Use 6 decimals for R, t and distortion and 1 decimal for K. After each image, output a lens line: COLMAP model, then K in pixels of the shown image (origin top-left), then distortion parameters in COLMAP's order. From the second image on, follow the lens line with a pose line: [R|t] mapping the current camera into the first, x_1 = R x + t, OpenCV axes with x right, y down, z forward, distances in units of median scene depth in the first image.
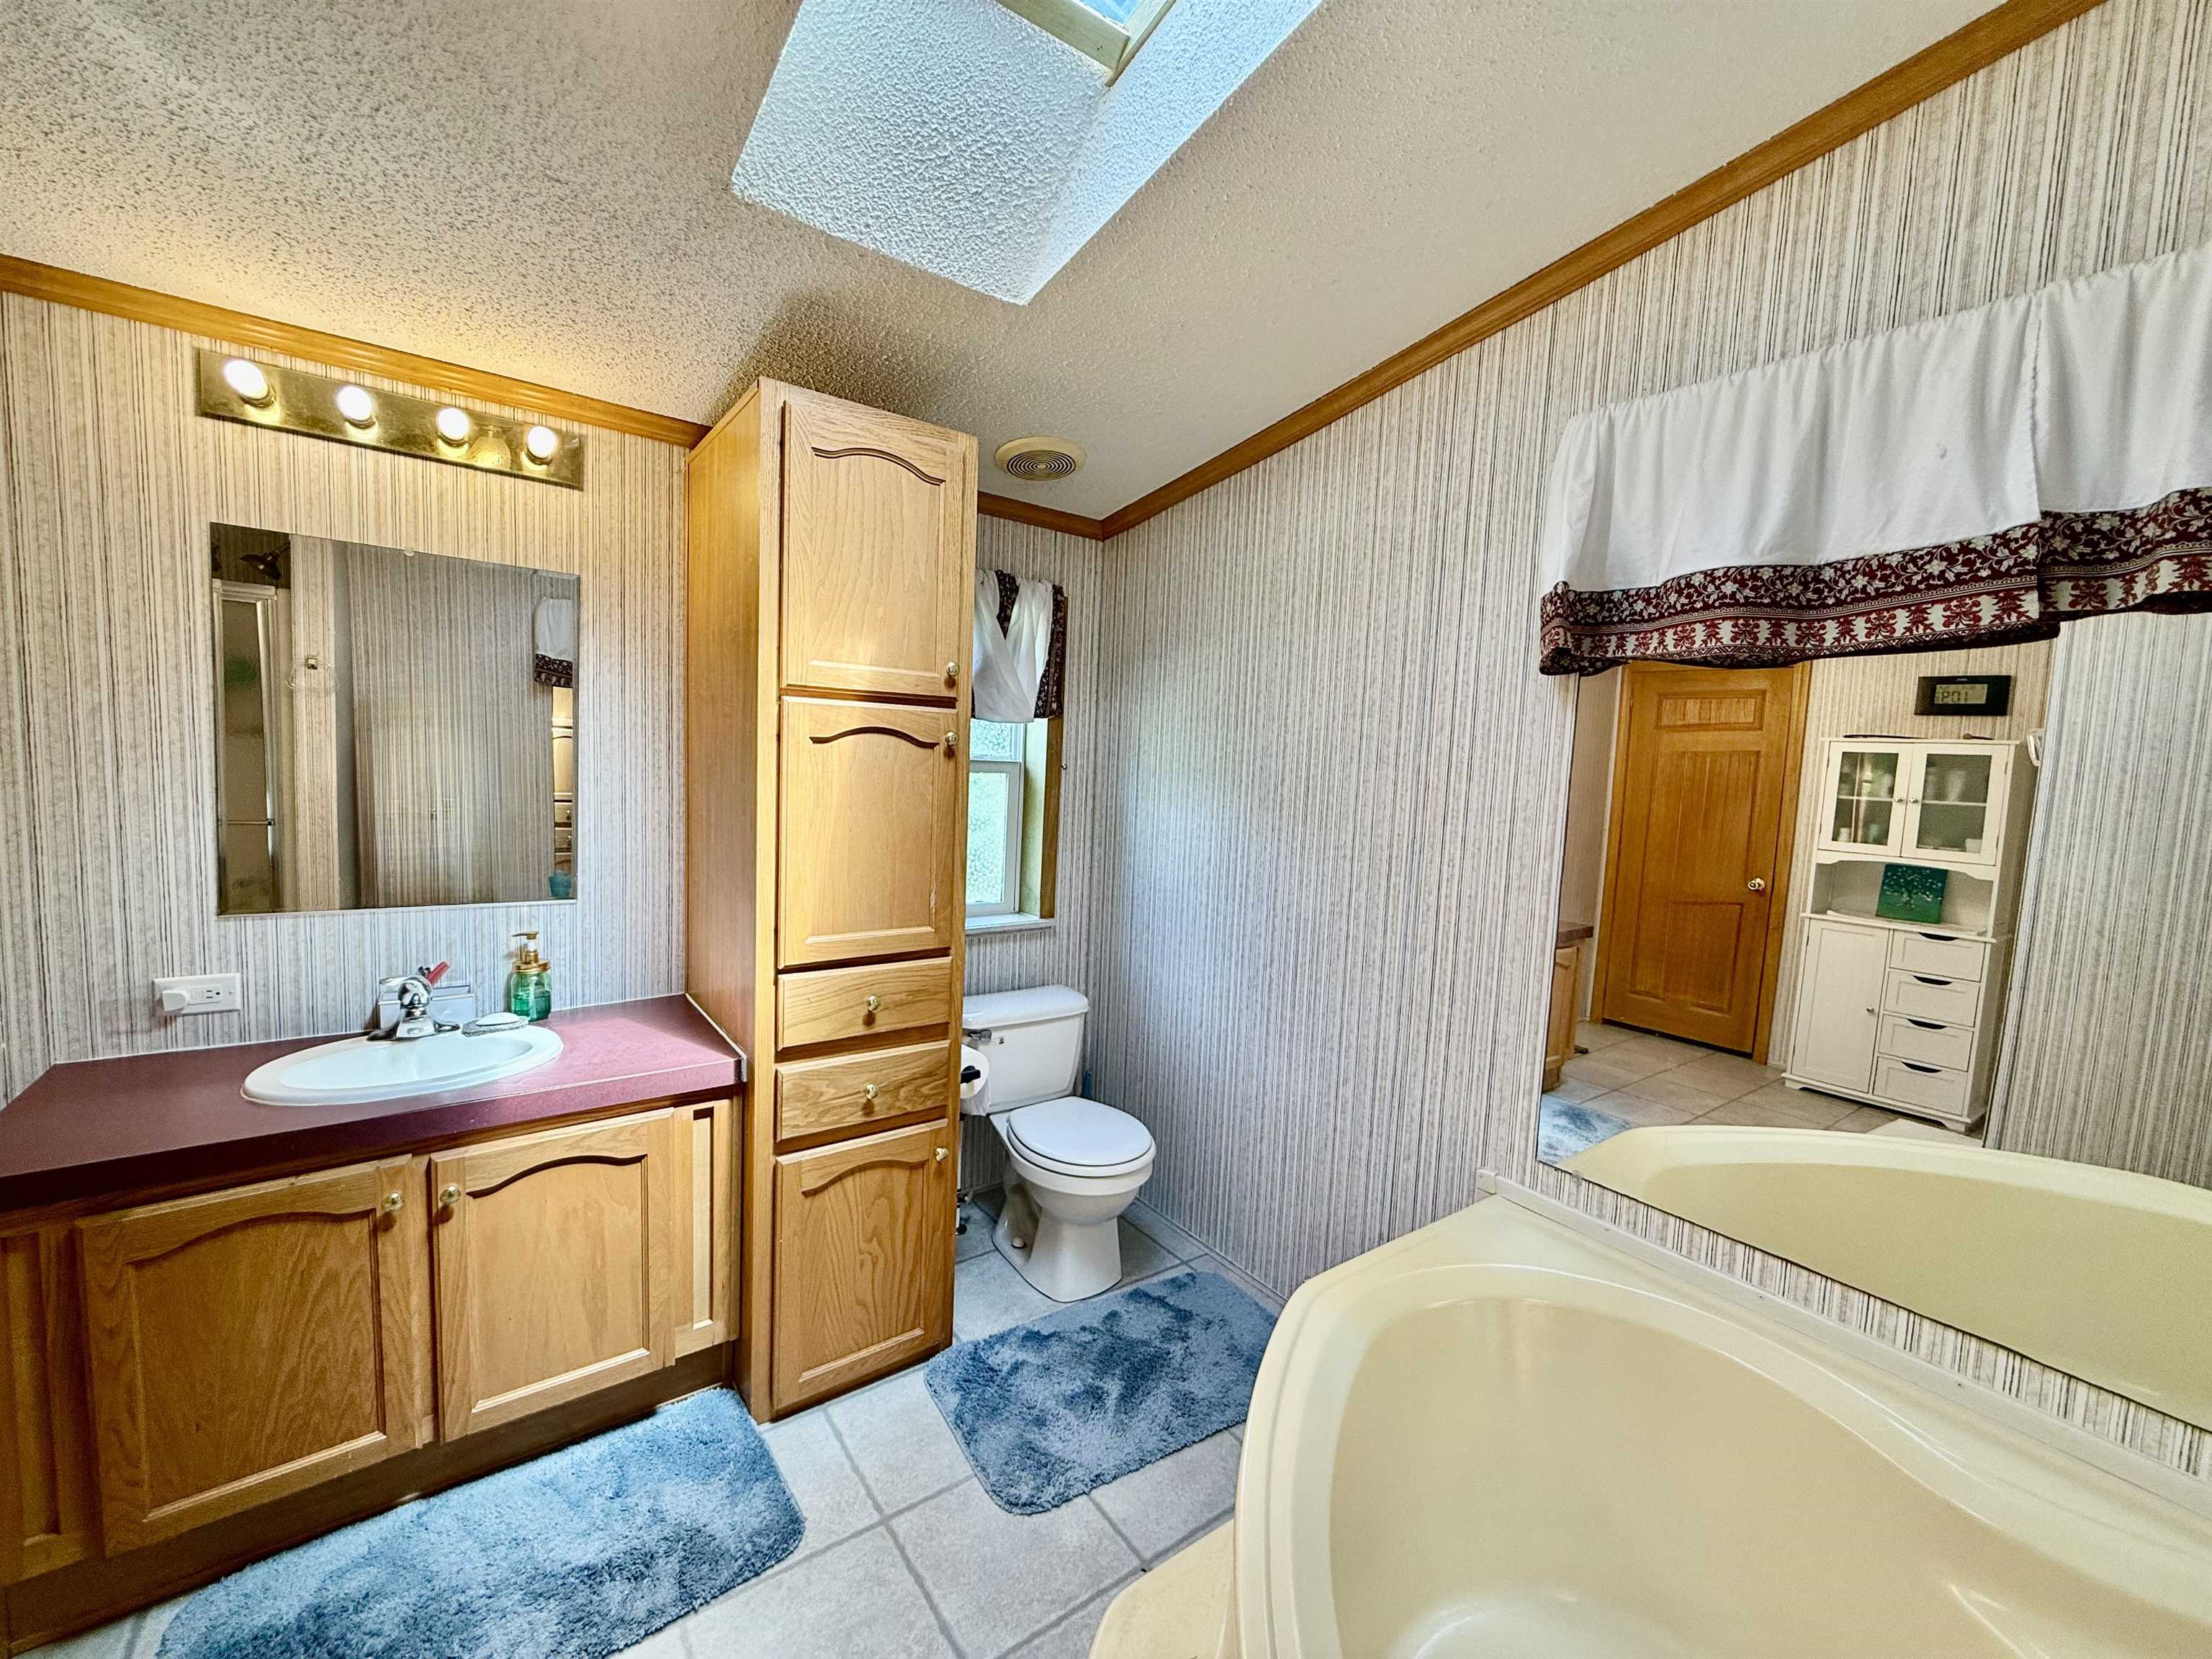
lens RADIAL K [[880.2, 0, 1104.6], [0, 880.2, 833.7], [0, 0, 1]] dist [0.001174, 0.000073]
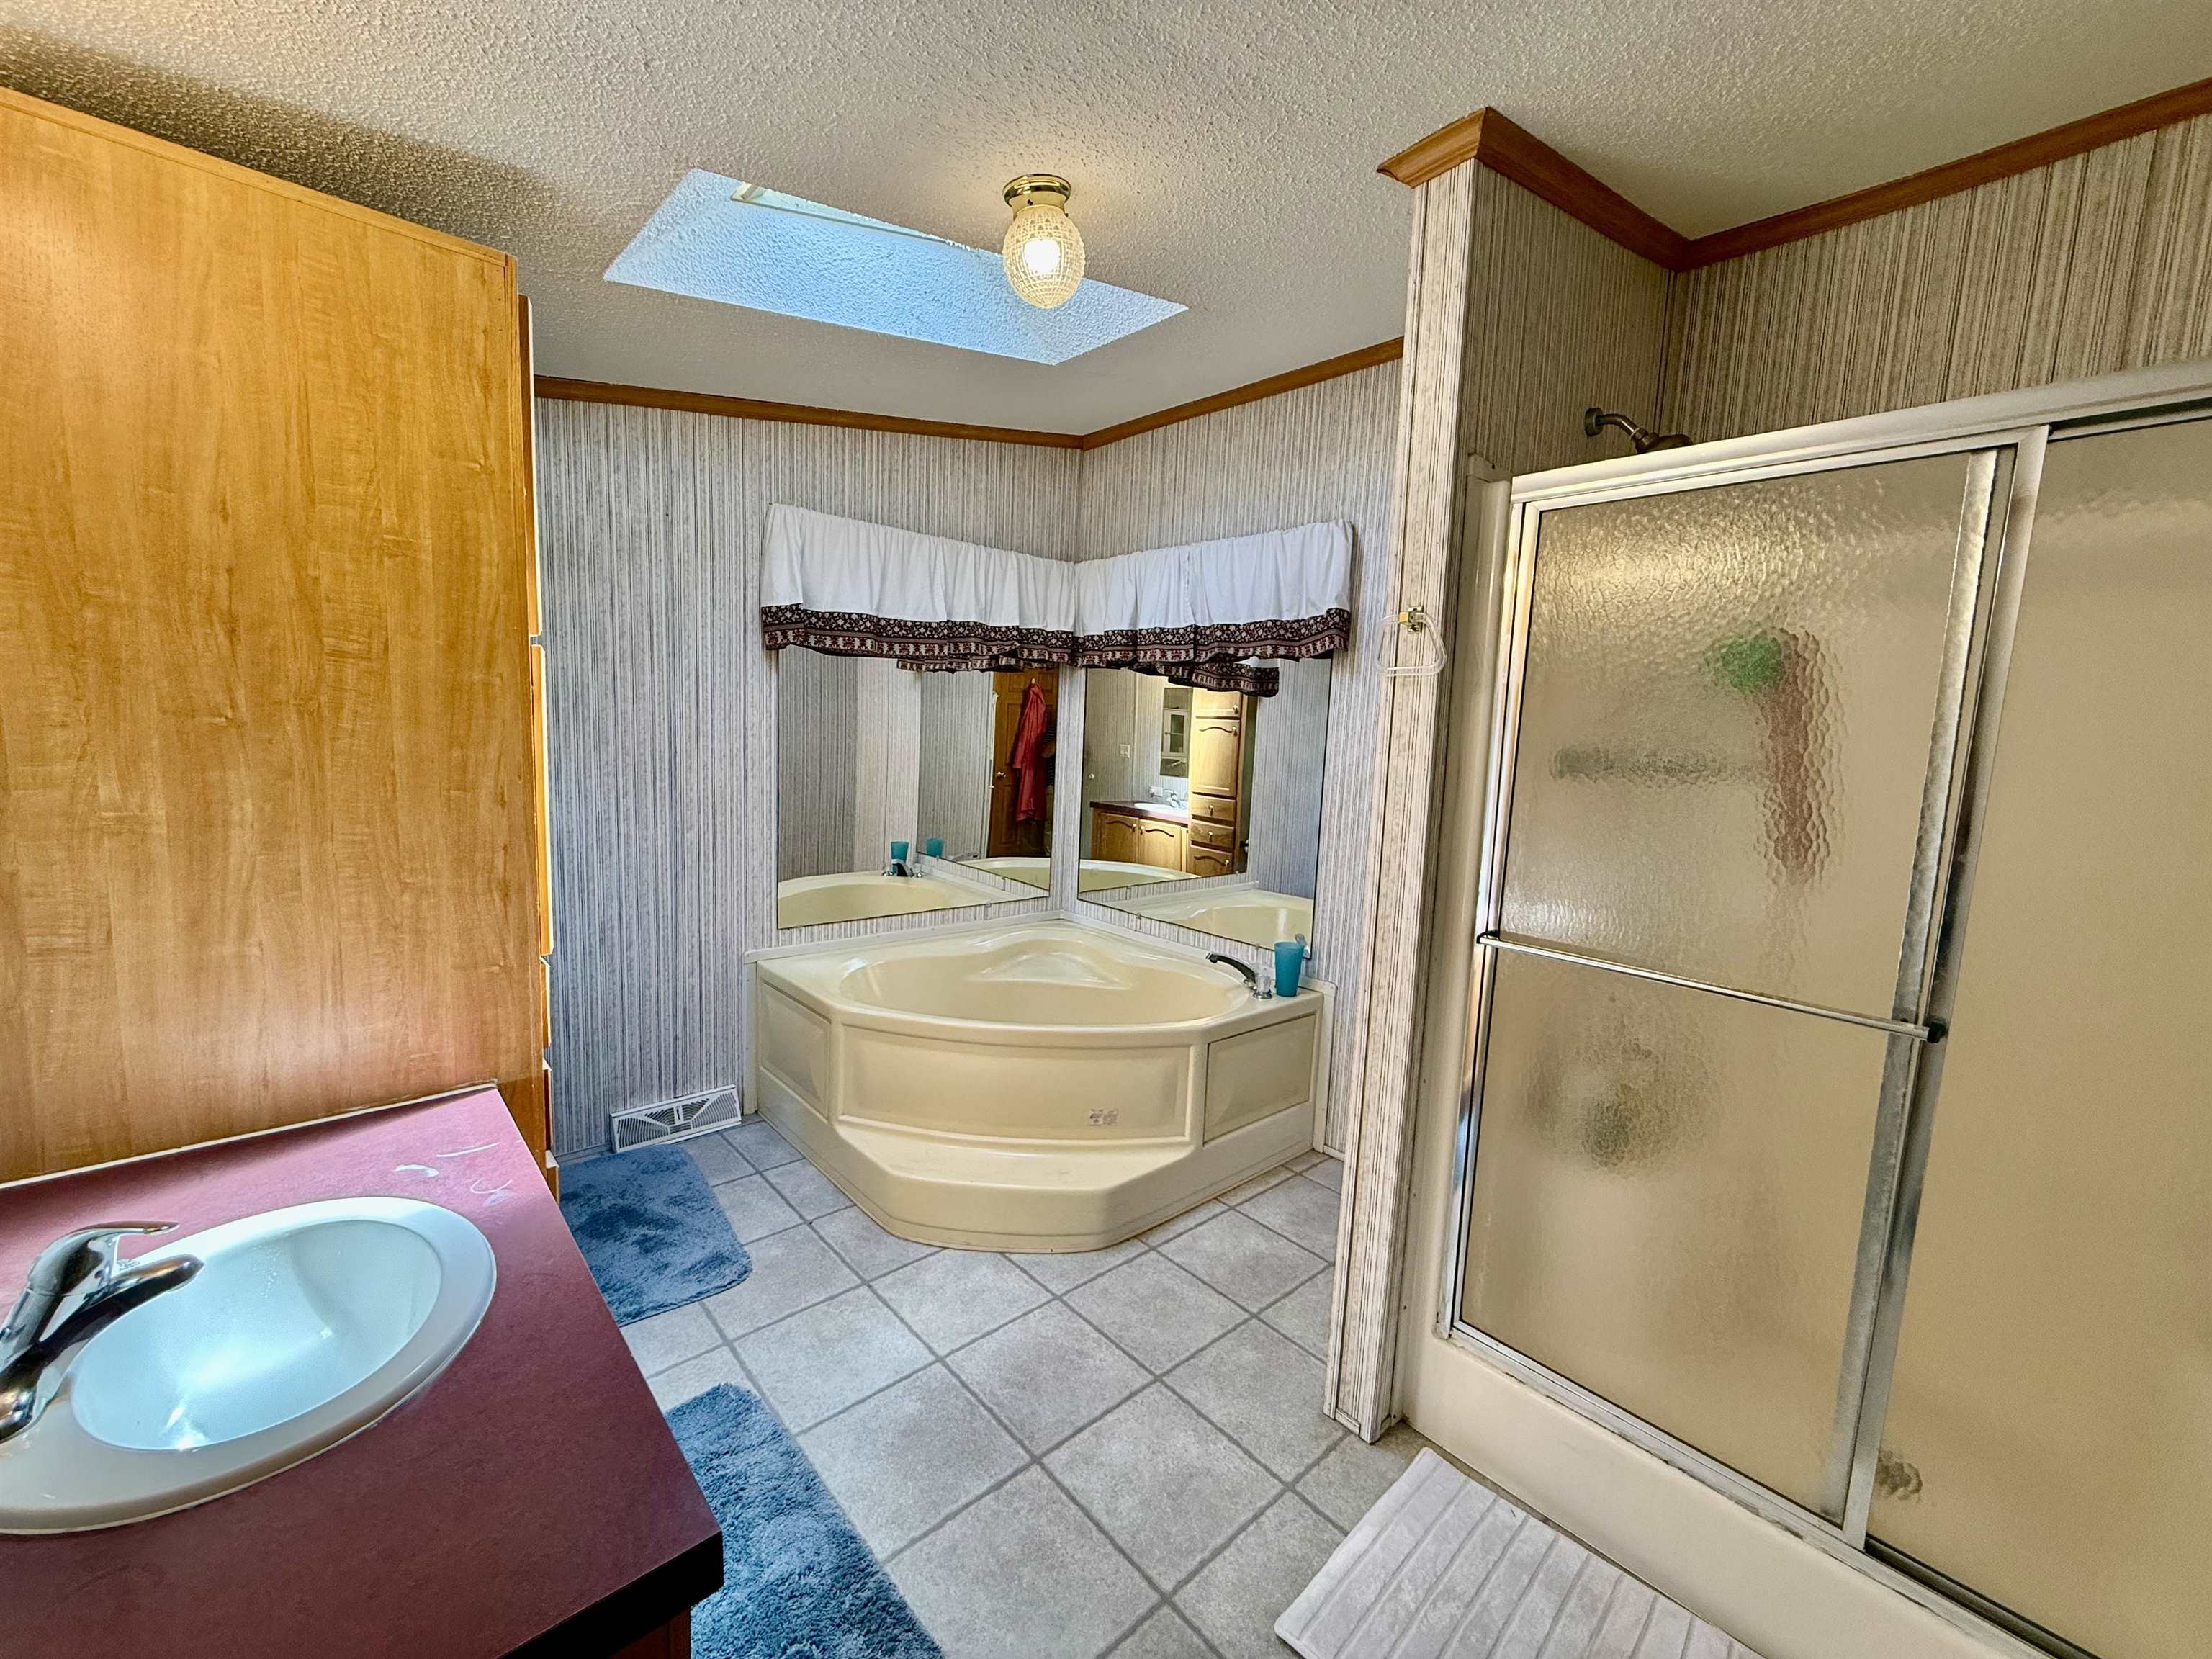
lens RADIAL K [[882.3, 0, 1097.7], [0, 882.3, 823.4], [0, 0, 1]] dist [0.001478, 0.000429]
pose [[-0.091447, -0.165740, 0.981920, -1.231974], [0.035177, 0.984899, 0.169519, -0.110039], [-0.995188, 0.050043, -0.084236, 0.495000]]
